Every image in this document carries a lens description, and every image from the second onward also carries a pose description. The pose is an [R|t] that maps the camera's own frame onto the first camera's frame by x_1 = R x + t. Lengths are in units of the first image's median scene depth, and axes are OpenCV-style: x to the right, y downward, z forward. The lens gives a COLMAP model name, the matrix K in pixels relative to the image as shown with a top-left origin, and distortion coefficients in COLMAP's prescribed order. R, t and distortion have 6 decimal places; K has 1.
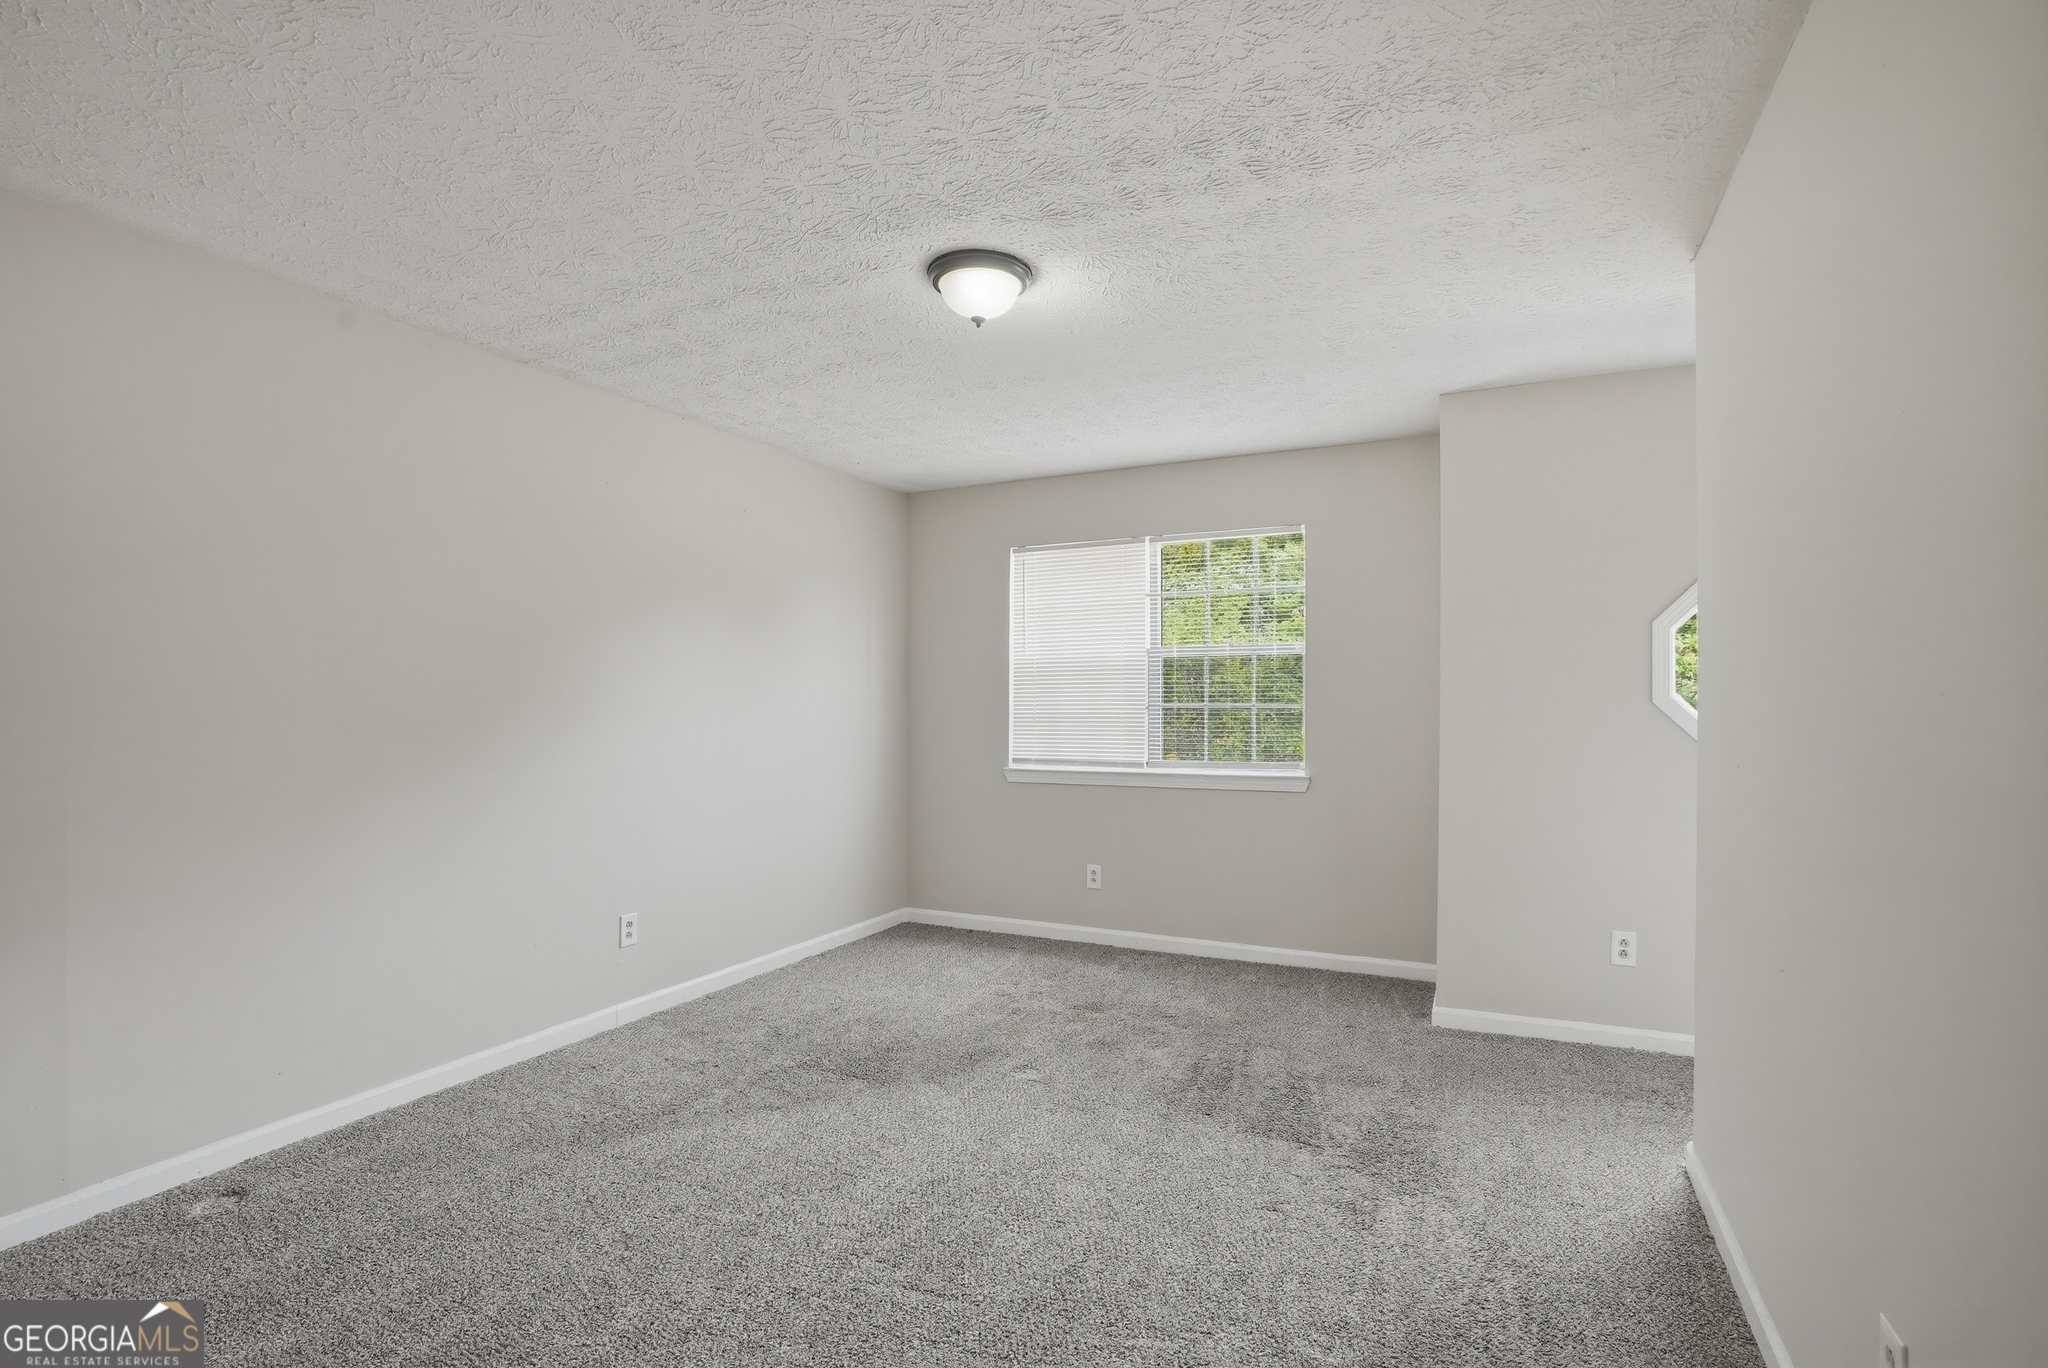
lens RADIAL K [[978.5, 0, 1034.5], [0, 978.5, 713.8], [0, 0, 1]] dist [-0.069168, 0.027849]
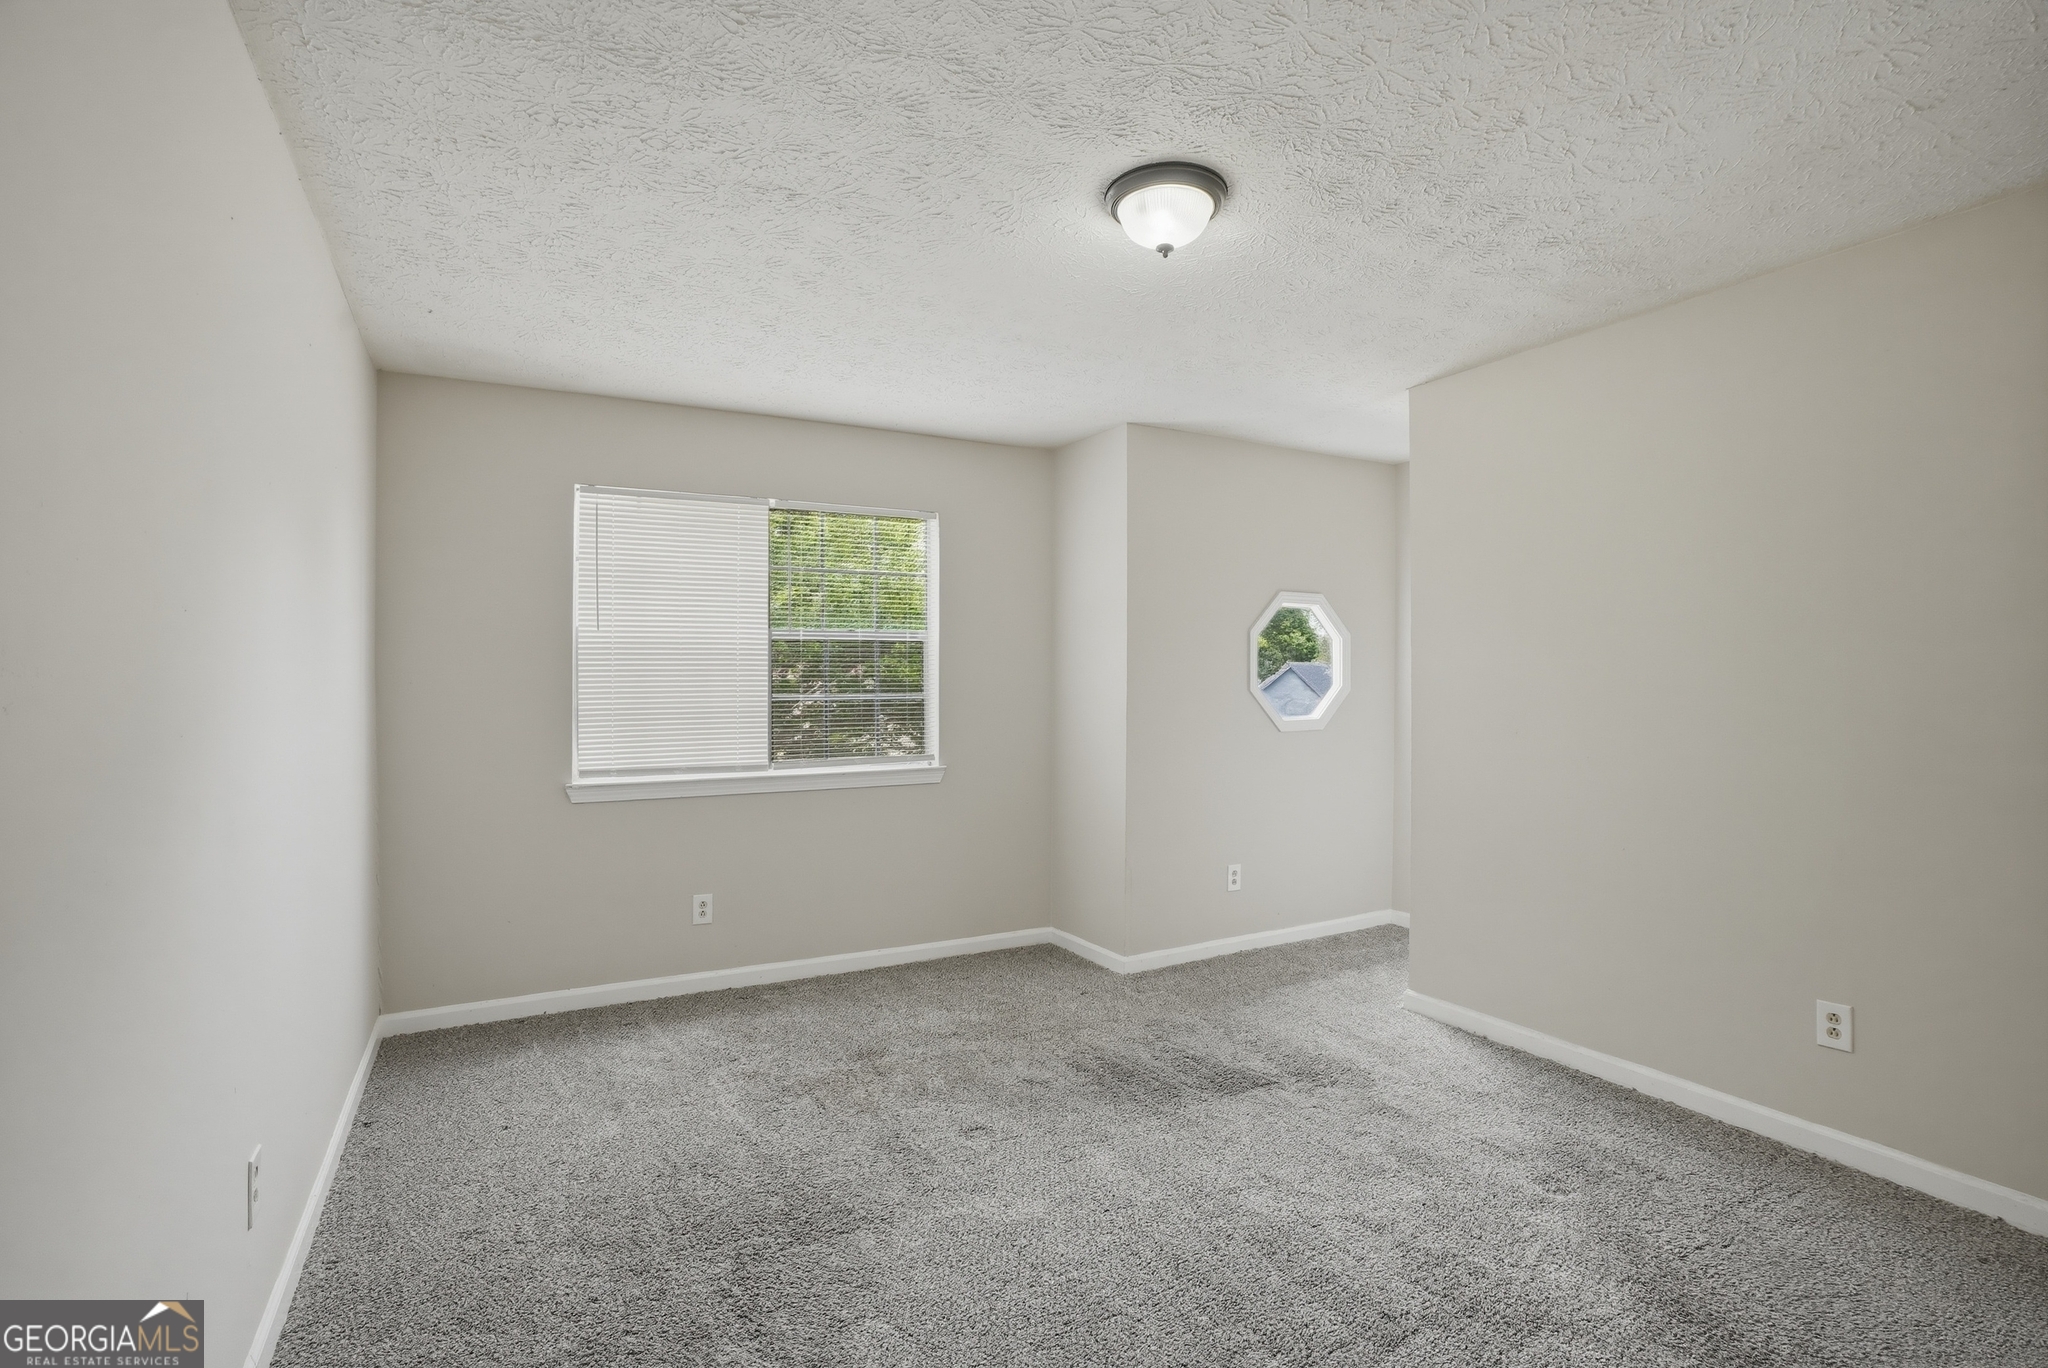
lens RADIAL K [[978.5, 0, 1034.5], [0, 978.5, 713.8], [0, 0, 1]] dist [-0.069168, 0.027849]
pose [[0.569383, -0.028078, 0.821593, -0.446635], [0.012692, 0.999598, 0.025365, -0.012204], [-0.821974, -0.004015, 0.569511, 0.325148]]
